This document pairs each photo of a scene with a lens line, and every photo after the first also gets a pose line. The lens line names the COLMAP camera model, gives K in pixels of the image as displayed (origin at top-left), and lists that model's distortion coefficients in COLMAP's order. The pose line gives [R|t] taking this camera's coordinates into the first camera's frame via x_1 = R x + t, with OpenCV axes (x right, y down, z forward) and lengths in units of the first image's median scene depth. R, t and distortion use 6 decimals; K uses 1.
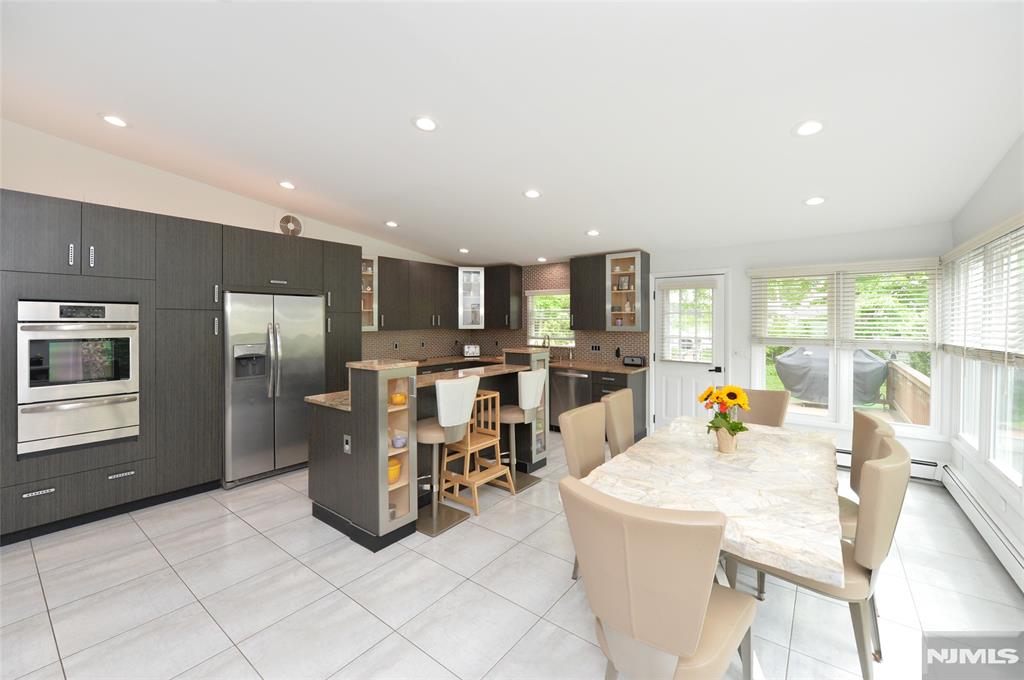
lens RADIAL K [[413.6, 0, 512.0], [0, 413.6, 340.0], [0, 0, 1]] dist [-0.007688, -0.000146]
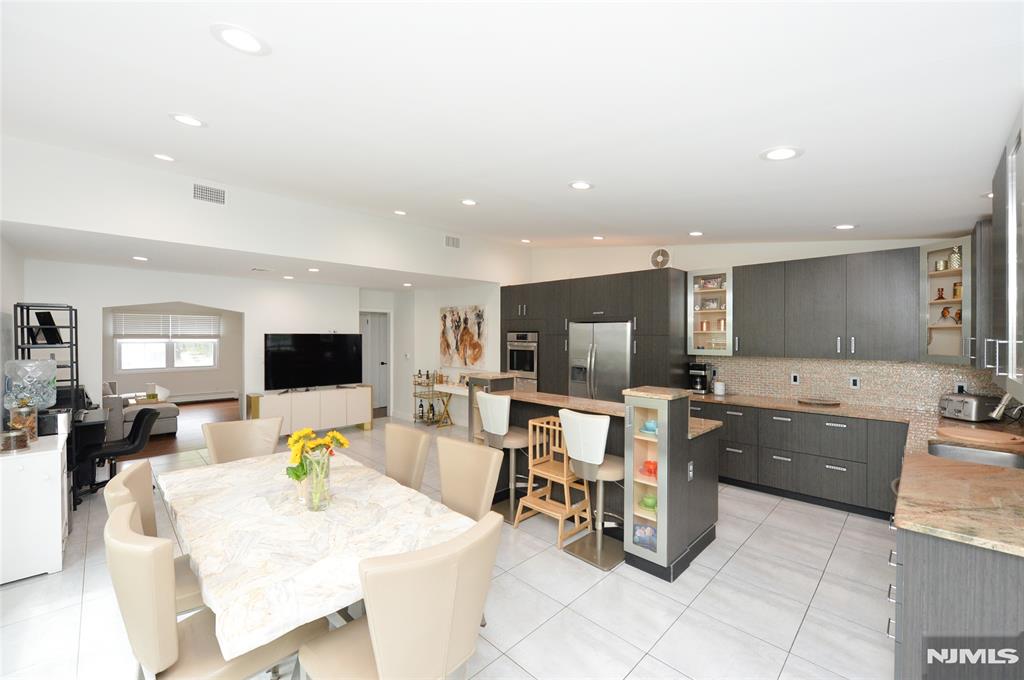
lens RADIAL K [[413.6, 0, 512.0], [0, 413.6, 340.0], [0, 0, 1]] dist [-0.007688, -0.000146]
pose [[-0.132208, 0.012169, -0.991147, 0.979297], [-0.045967, 0.998774, 0.018394, -0.082276], [0.990156, 0.047992, -0.131486, 1.124840]]
